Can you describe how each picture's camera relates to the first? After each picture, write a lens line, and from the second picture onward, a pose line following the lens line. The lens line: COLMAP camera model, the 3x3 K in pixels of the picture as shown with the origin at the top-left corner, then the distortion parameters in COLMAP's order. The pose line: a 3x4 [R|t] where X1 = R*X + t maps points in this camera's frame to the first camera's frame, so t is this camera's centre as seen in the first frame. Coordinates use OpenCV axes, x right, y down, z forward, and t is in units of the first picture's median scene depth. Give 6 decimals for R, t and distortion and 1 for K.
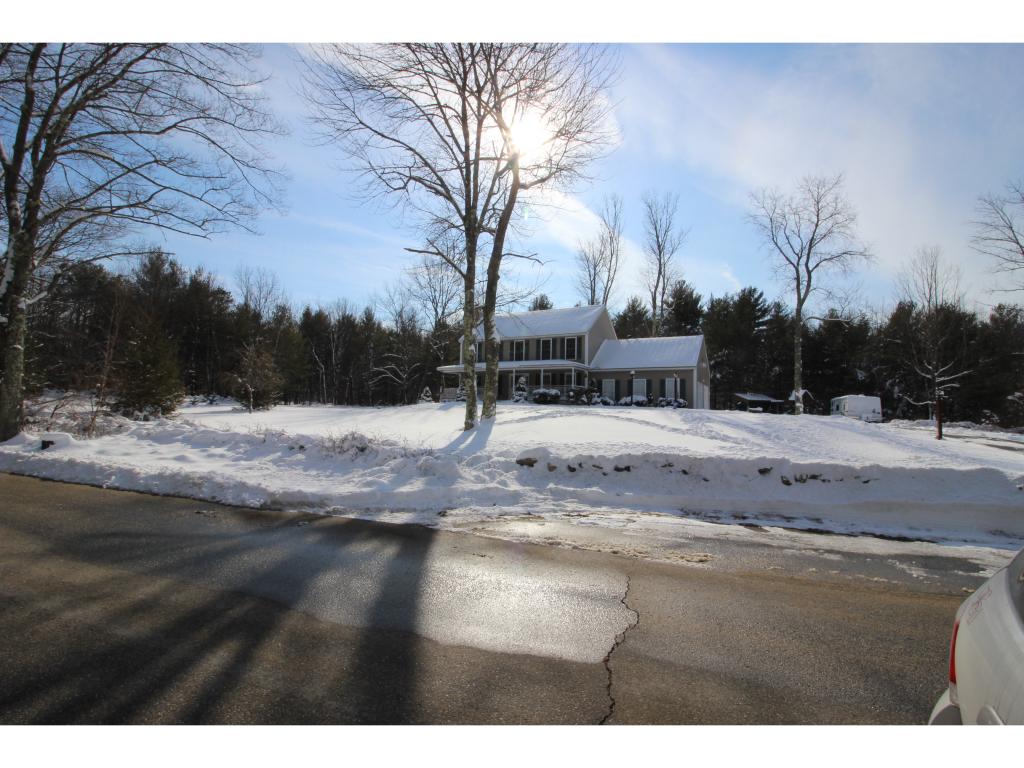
lens RADIAL K [[465.7, 0, 512.0], [0, 465.7, 384.0], [0, 0, 1]] dist [-0.014822, -0.000042]
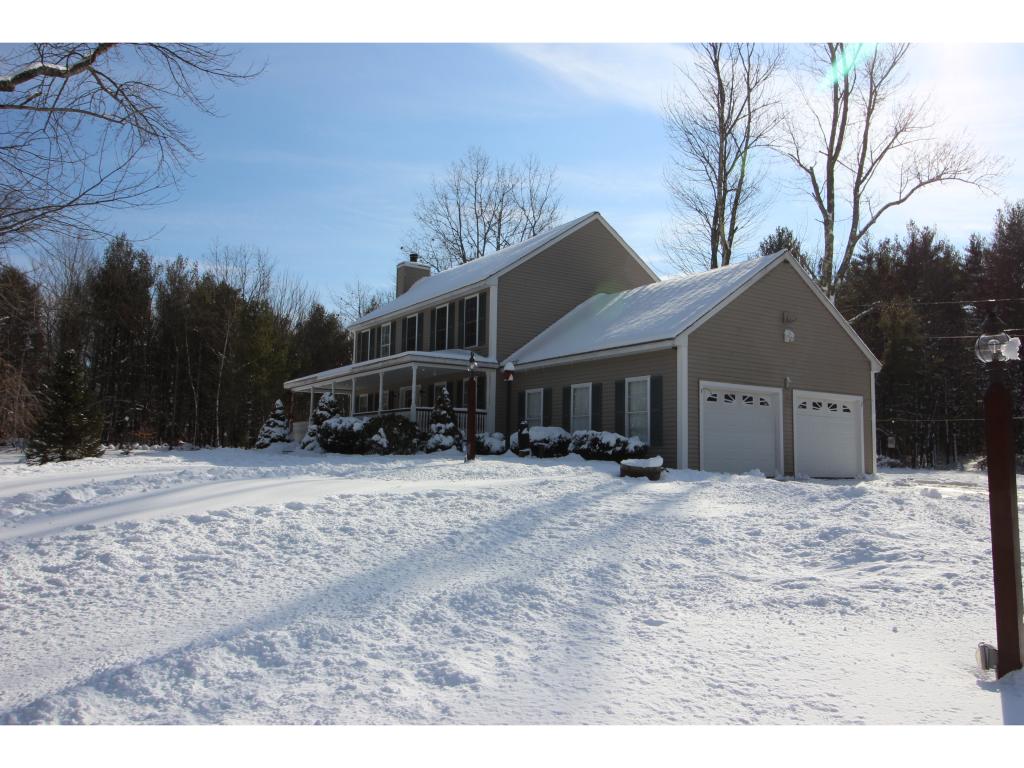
lens RADIAL K [[776.9, 0, 496.4], [0, 776.9, 384.0], [0, 0, 1]] dist [0.009687, -0.005710]
pose [[0.888022, -0.050847, -0.456980, 0.473217], [0.029955, 0.998153, -0.052853, 0.019634], [0.458824, 0.033245, 0.887905, 0.372951]]
